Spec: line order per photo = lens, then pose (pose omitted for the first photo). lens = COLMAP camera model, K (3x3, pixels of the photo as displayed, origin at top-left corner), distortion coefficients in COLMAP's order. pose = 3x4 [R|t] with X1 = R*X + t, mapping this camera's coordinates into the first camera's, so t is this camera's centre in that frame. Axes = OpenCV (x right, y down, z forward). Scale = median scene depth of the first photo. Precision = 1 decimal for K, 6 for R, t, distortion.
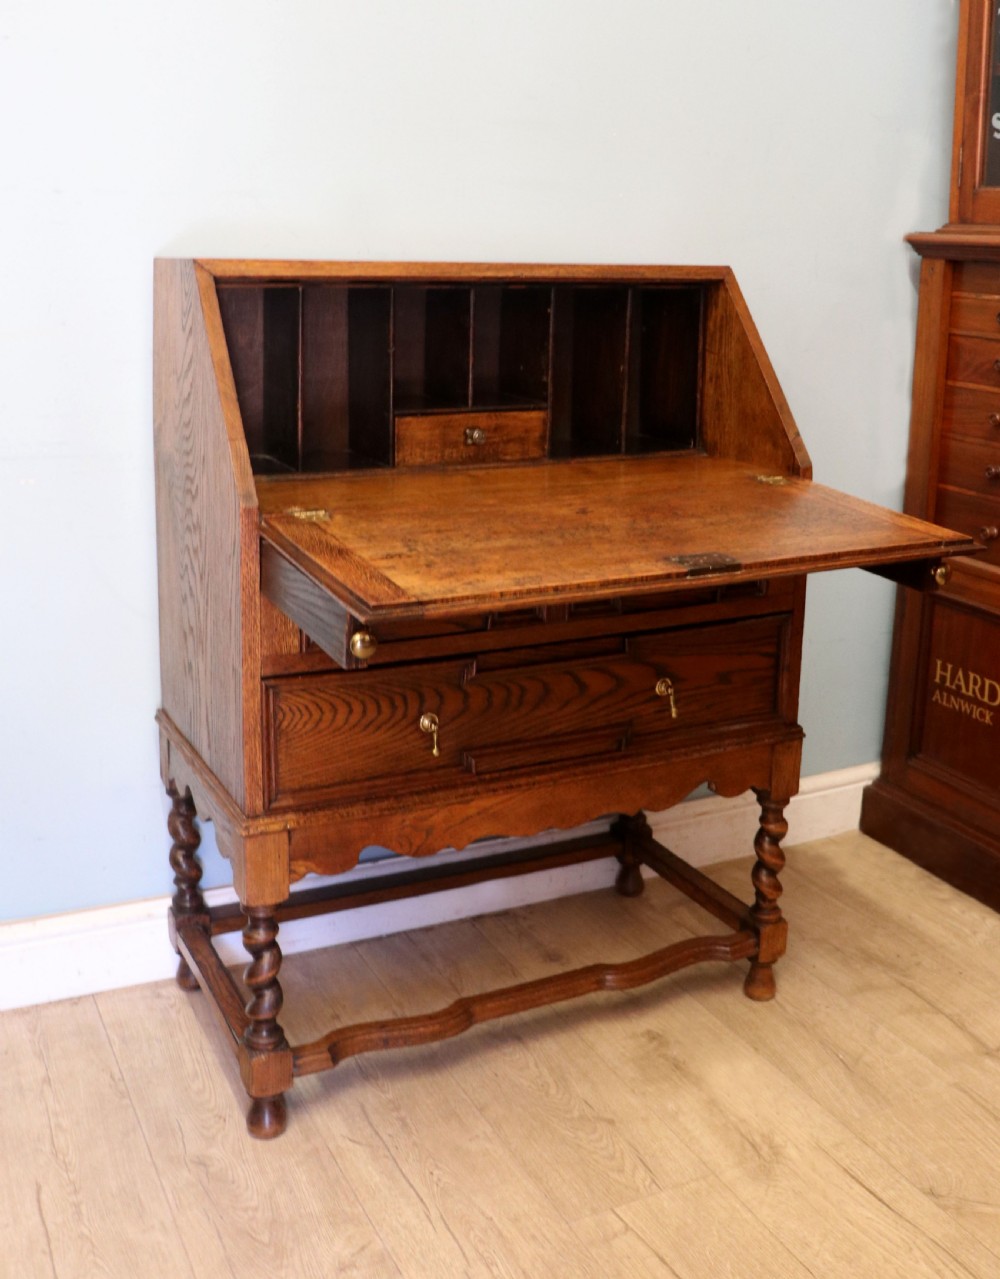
lens RADIAL K [[1387.8, 0, 535.8], [0, 1387.8, 504.1], [0, 0, 1]] dist [-0.199156, 0.181571]
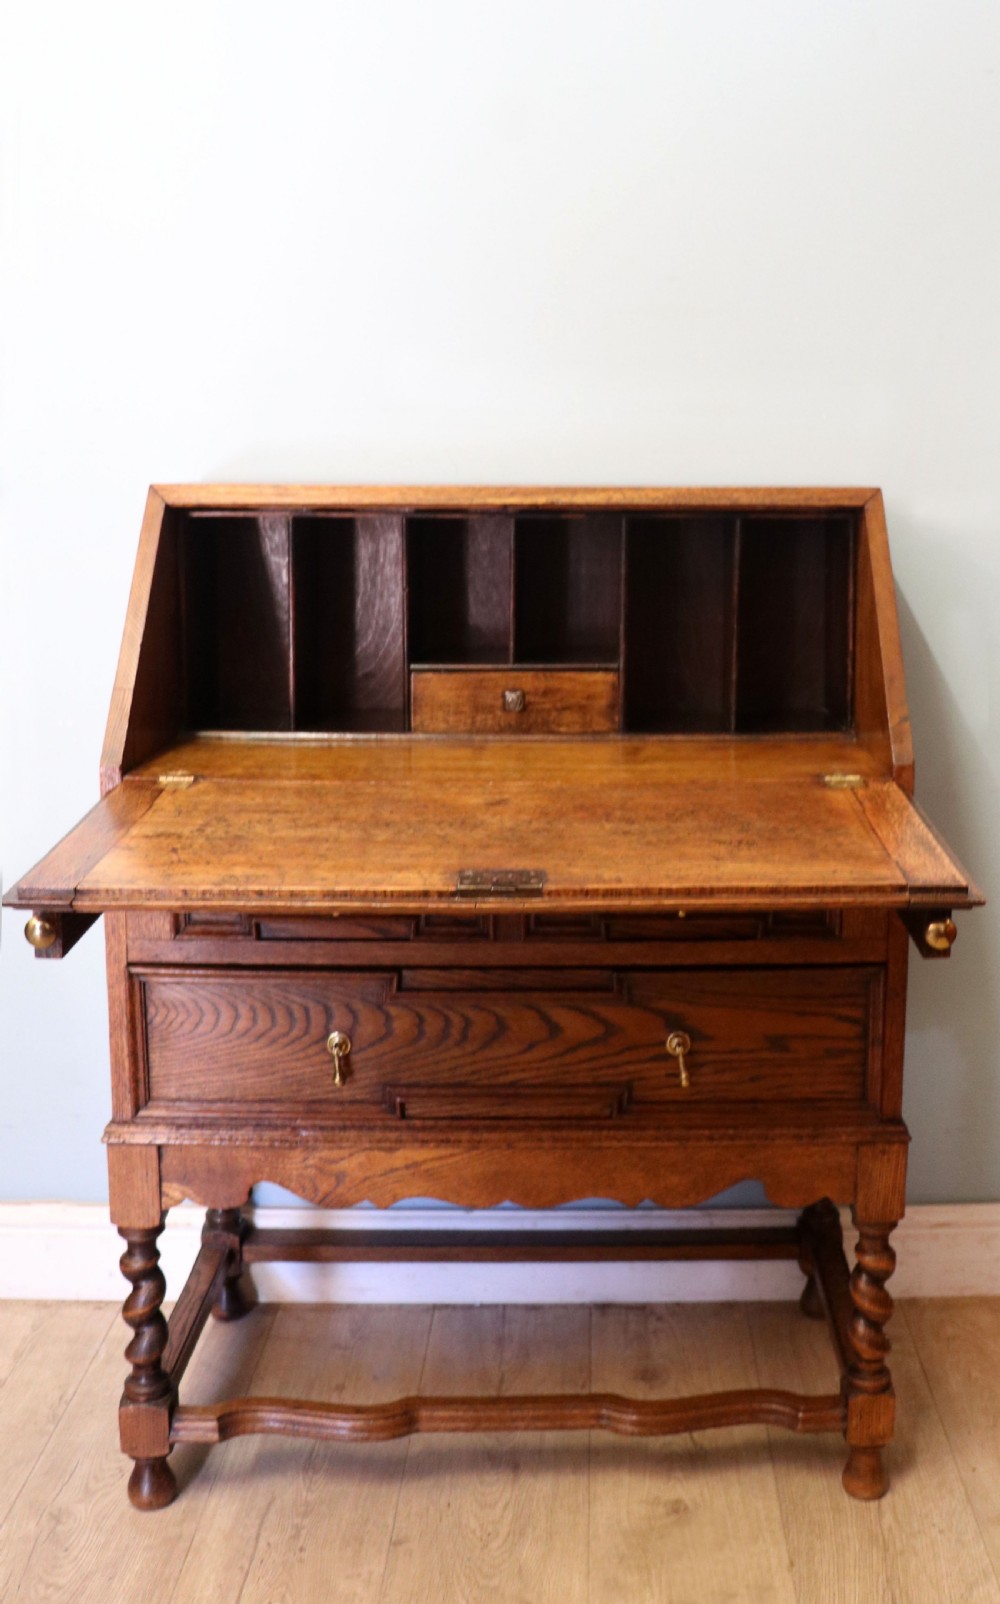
lens RADIAL K [[1664.8, 0, 664.3], [0, 1664.8, 634.0], [0, 0, 1]] dist [-0.189307, 0.159530]
pose [[0.906176, 0.032449, -0.421654, 0.497630], [-0.066188, 0.995647, -0.065625, -0.033553], [0.417689, 0.087376, 0.904379, 0.178548]]
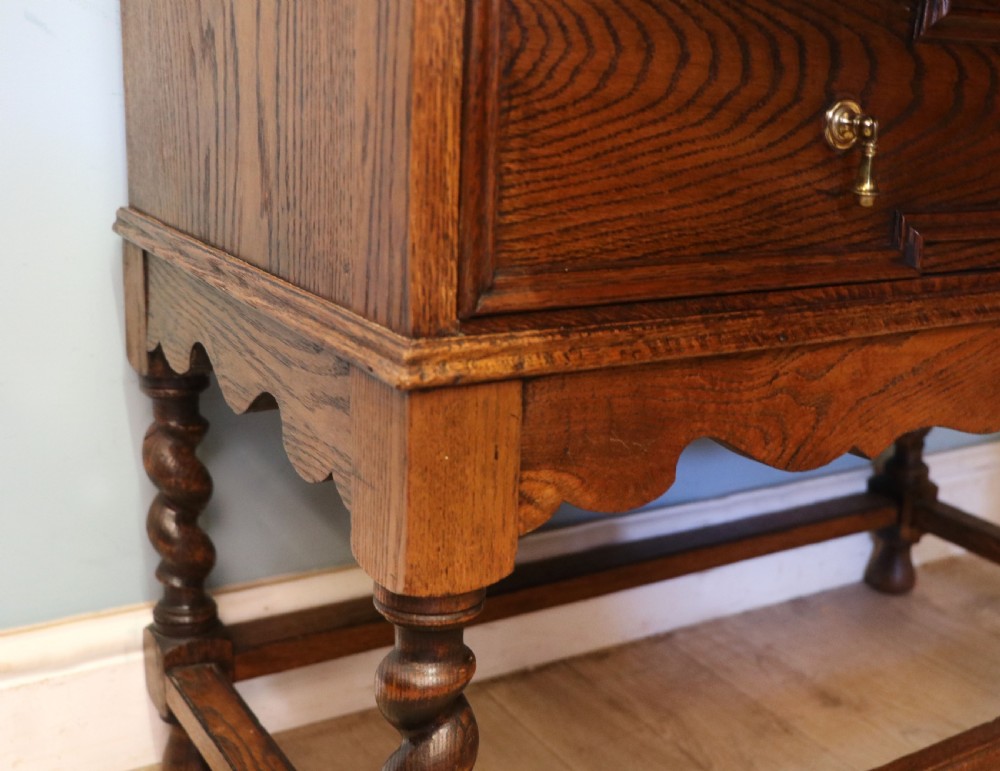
lens RADIAL K [[1245.4, 0, 552.3], [0, 1245.4, 404.7], [0, 0, 1]] dist [-0.080501, 0.045552]
pose [[0.996005, -0.004469, 0.089191, -0.192322], [-0.004342, 0.995143, 0.098343, 0.202913], [-0.089197, -0.098337, 0.991148, 0.642673]]
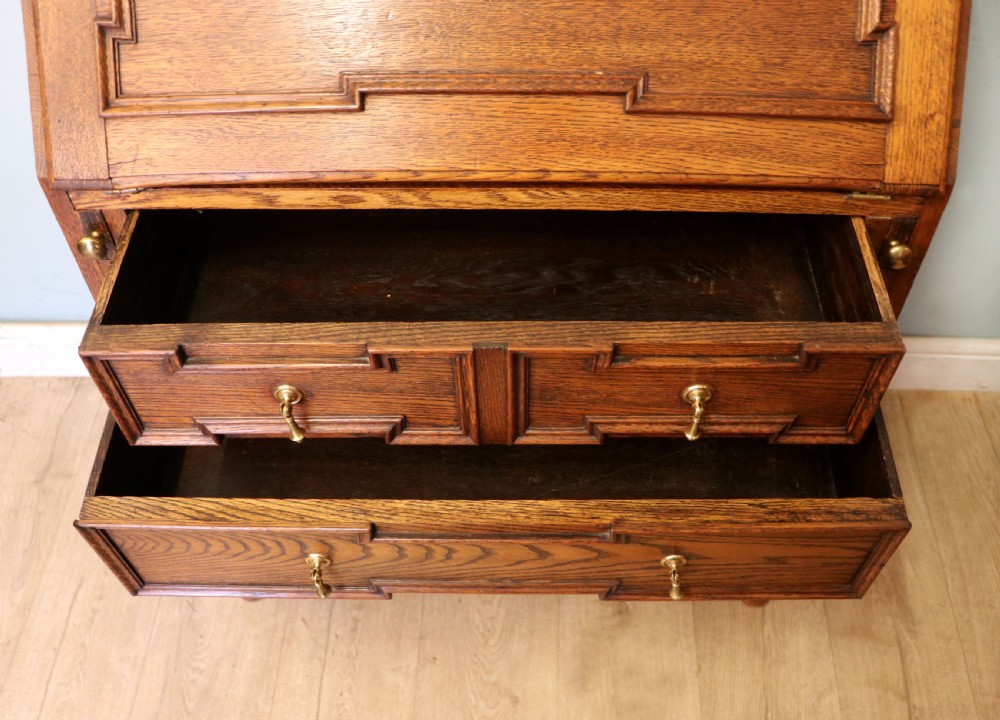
lens RADIAL K [[966.0, 0, 533.8], [0, 966.0, 419.6], [0, 0, 1]] dist [-0.193228, 0.156047]
pose [[0.880307, 0.370796, -0.295924, 0.220434], [-0.075833, 0.725741, 0.683776, -0.251556], [0.468305, -0.579492, 0.666993, 0.631722]]
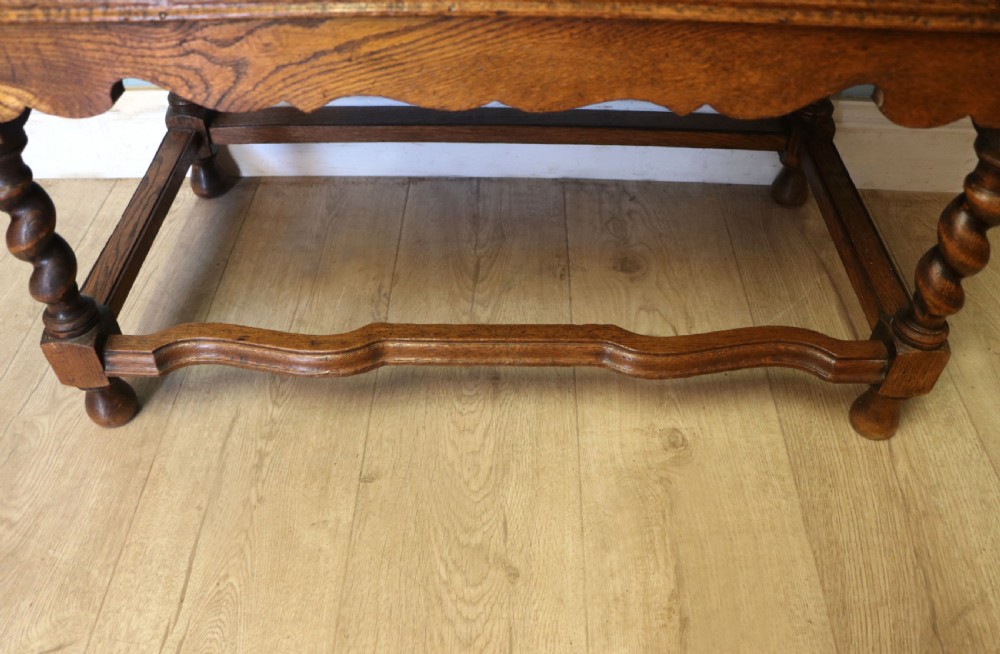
lens RADIAL K [[834.9, 0, 482.6], [0, 834.9, 356.9], [0, 0, 1]] dist [-0.187142, 0.140919]
pose [[0.872439, 0.334144, -0.356648, 0.155429], [-0.066230, 0.803859, 0.591122, 0.138040], [0.484214, -0.492097, 0.723448, 0.767735]]
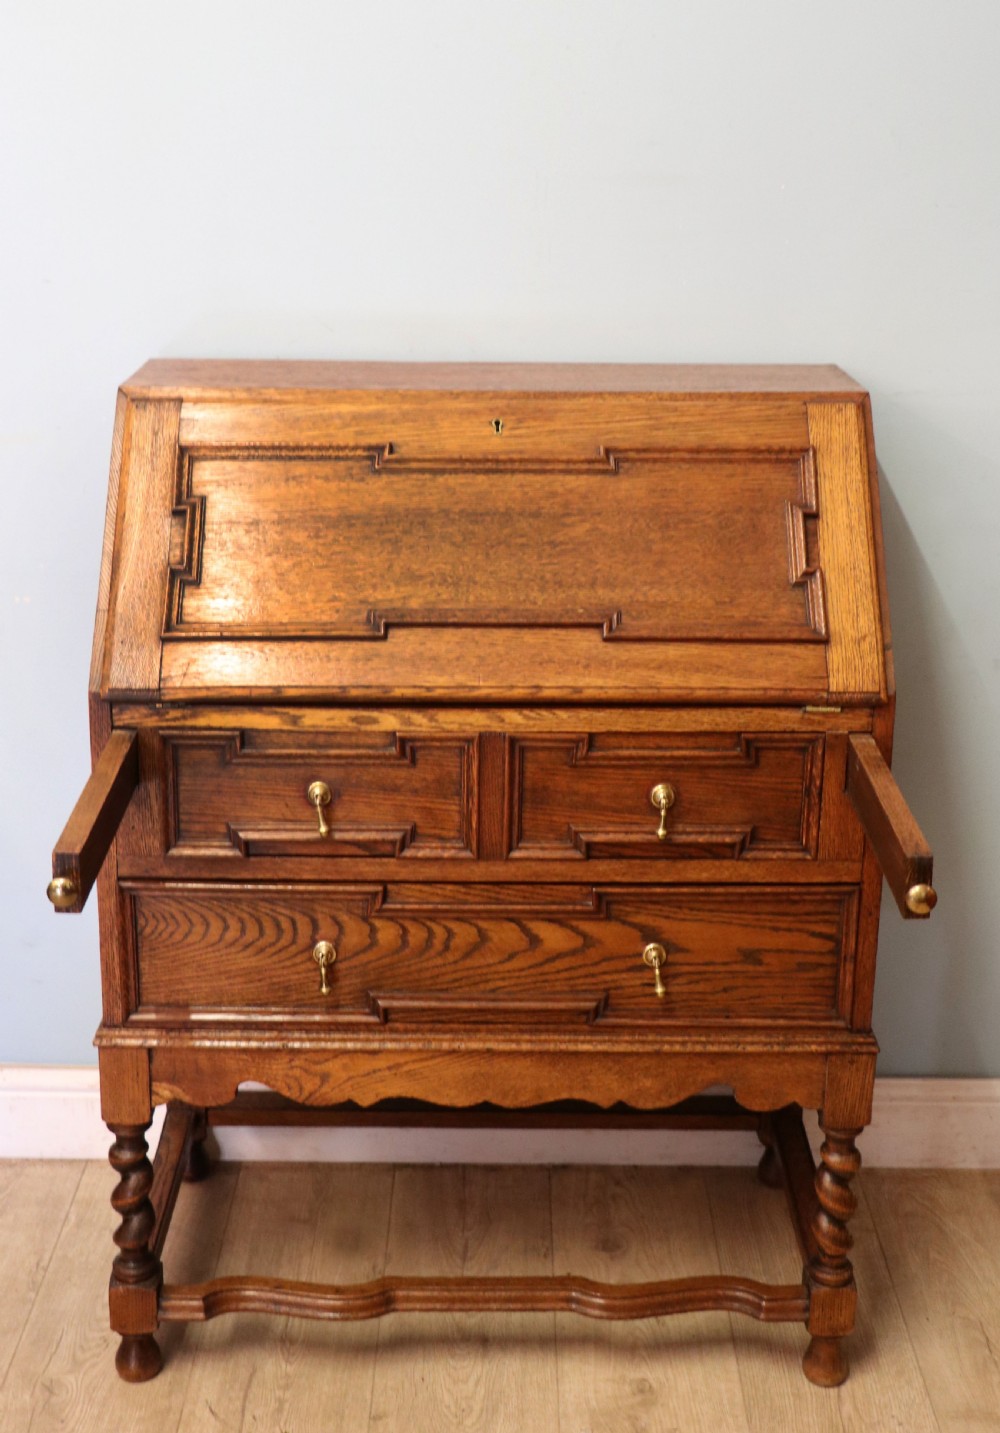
lens RADIAL K [[1889.2, 0, 484.3], [0, 1889.2, 595.9], [0, 0, 1]] dist [-0.119655, 0.313246]
pose [[0.884013, 0.110908, -0.454115, 0.505636], [-0.073592, 0.992352, 0.099101, -0.179820], [0.461633, -0.054188, 0.885414, 0.035837]]
